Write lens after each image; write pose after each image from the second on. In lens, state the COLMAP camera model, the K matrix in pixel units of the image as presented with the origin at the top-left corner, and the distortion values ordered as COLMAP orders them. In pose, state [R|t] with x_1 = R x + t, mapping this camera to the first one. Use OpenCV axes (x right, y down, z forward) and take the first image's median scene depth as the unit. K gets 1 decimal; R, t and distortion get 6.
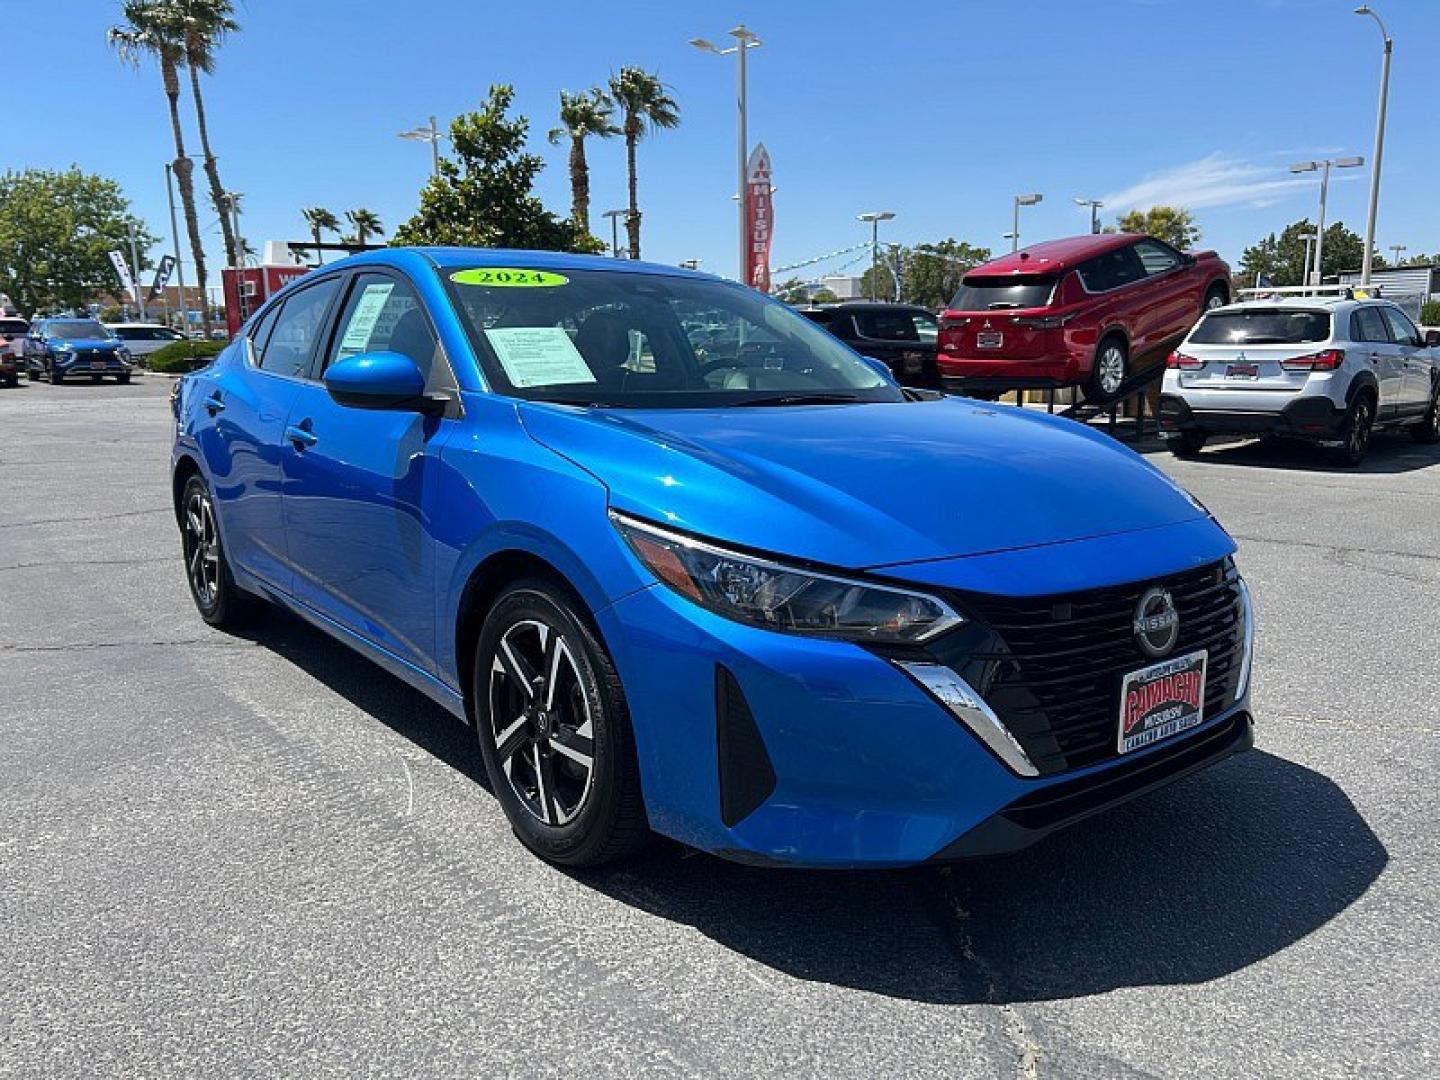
lens RADIAL K [[1096.8, 0, 725.0], [0, 1096.8, 530.3], [0, 0, 1]] dist [0.059073, -0.059956]
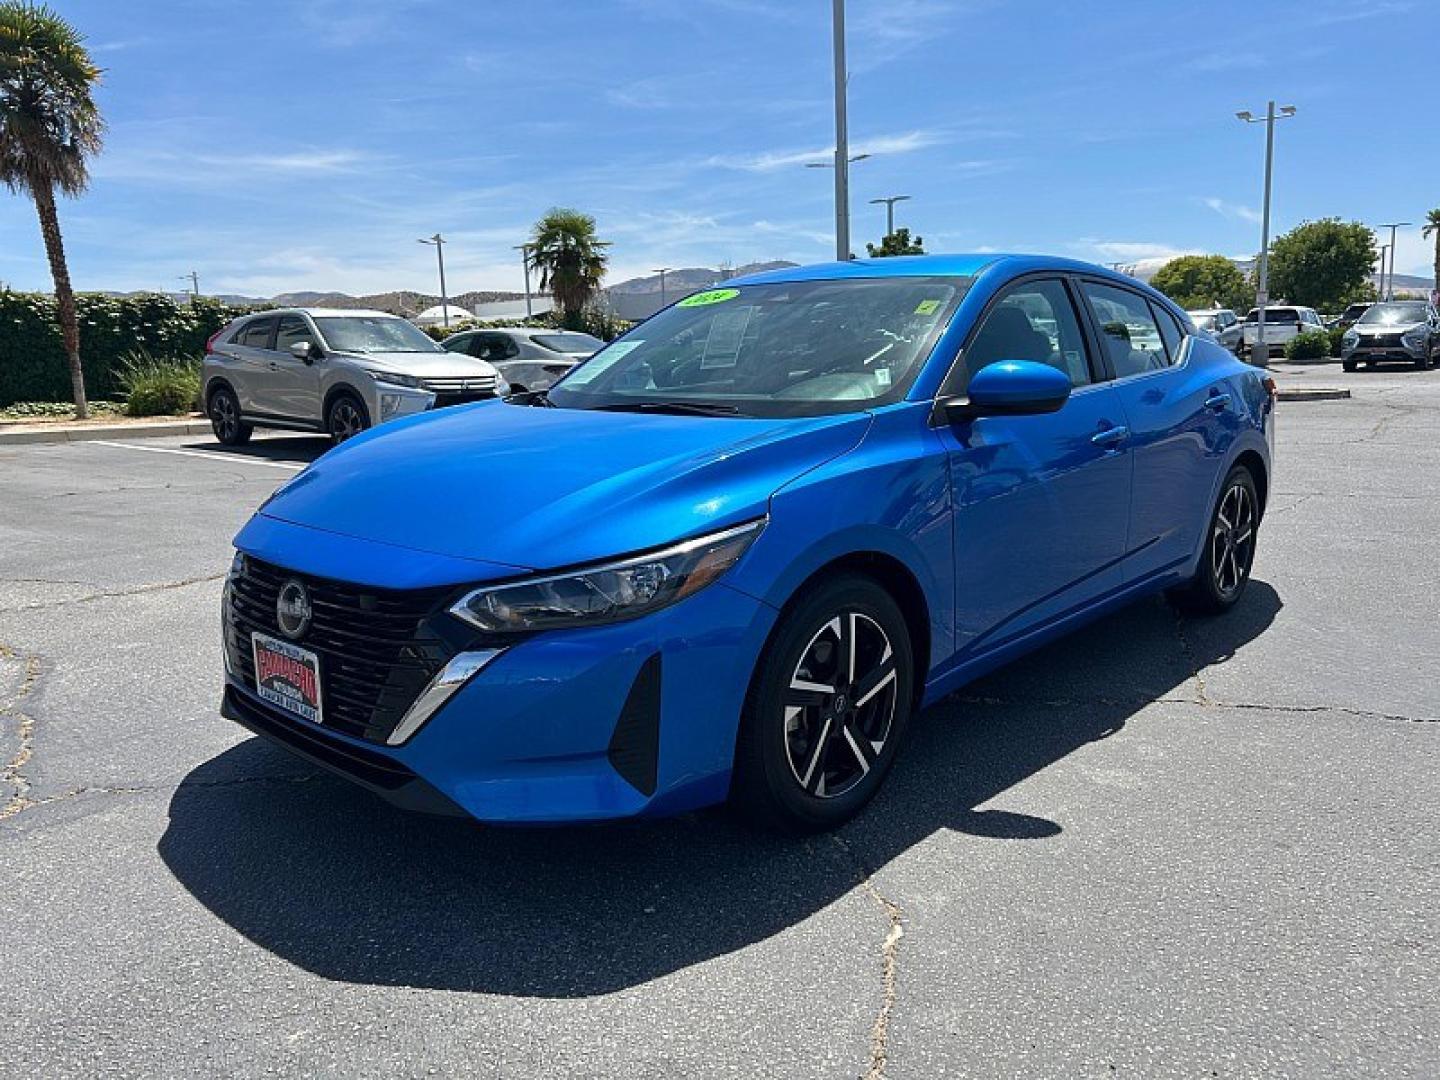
lens RADIAL K [[1096.8, 0, 725.0], [0, 1096.8, 530.3], [0, 0, 1]] dist [0.059073, -0.059956]
pose [[0.150632, 0.168695, -0.974090, 0.085010], [-0.142493, 0.978749, 0.147467, -0.012606], [0.978267, 0.116588, 0.171468, 0.066738]]
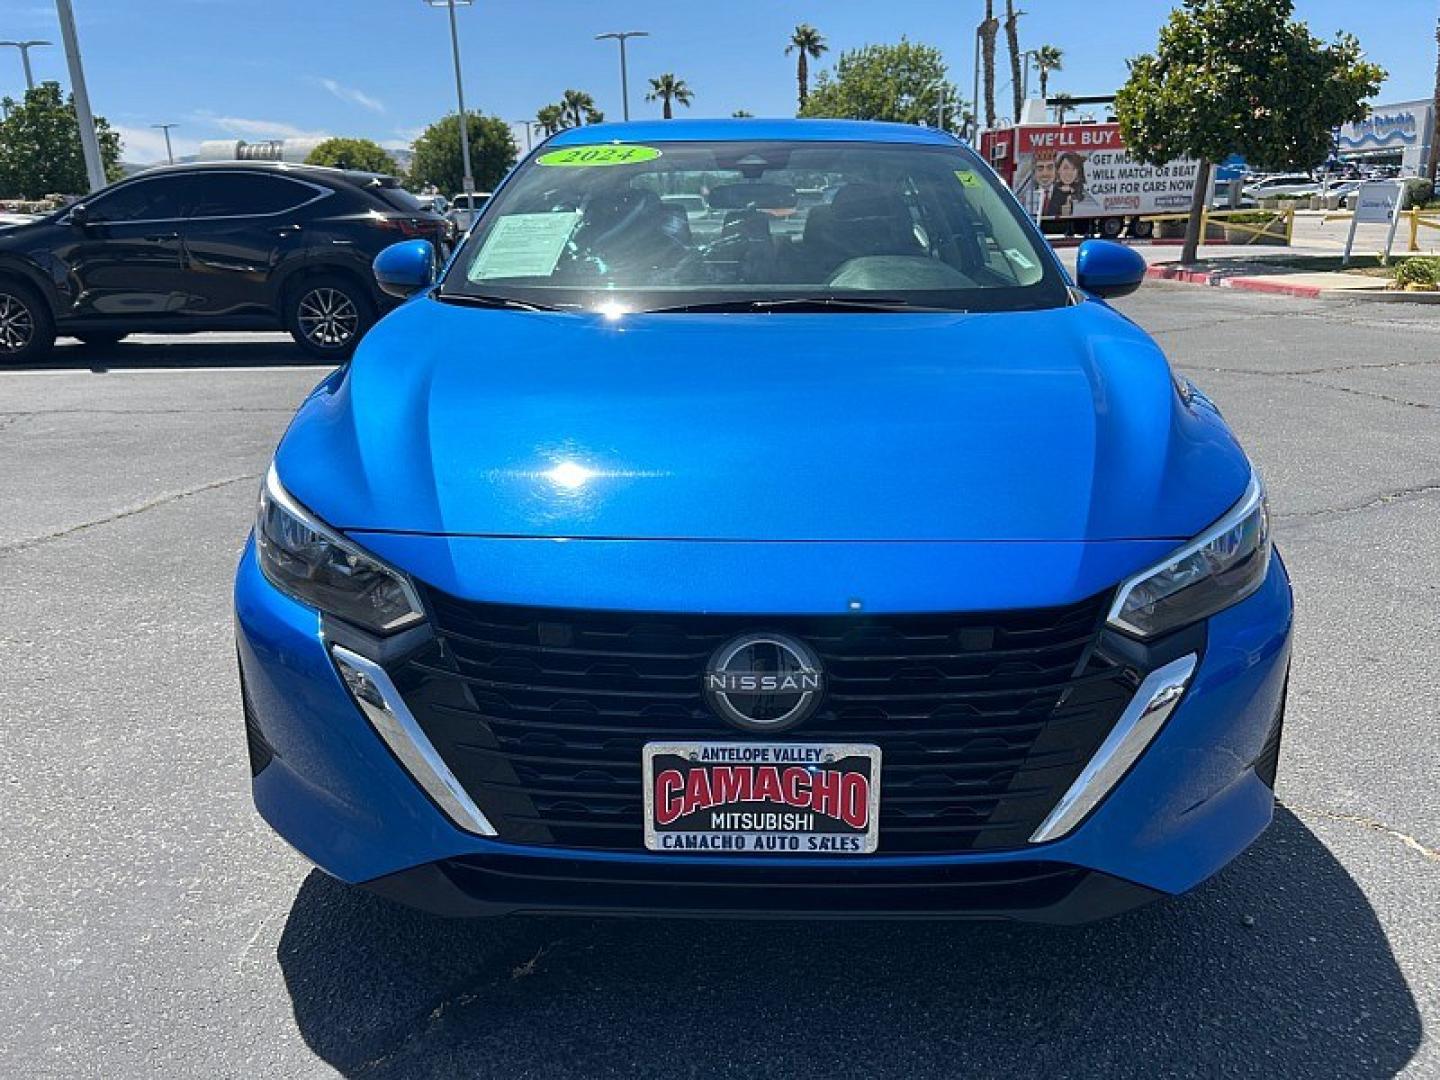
lens RADIAL K [[1096.8, 0, 725.0], [0, 1096.8, 530.3], [0, 0, 1]] dist [0.059073, -0.059956]
pose [[0.767725, 0.173509, -0.616841, 0.041266], [-0.097438, 0.983058, 0.155250, -0.005791], [0.633327, -0.059086, 0.771625, 0.026079]]
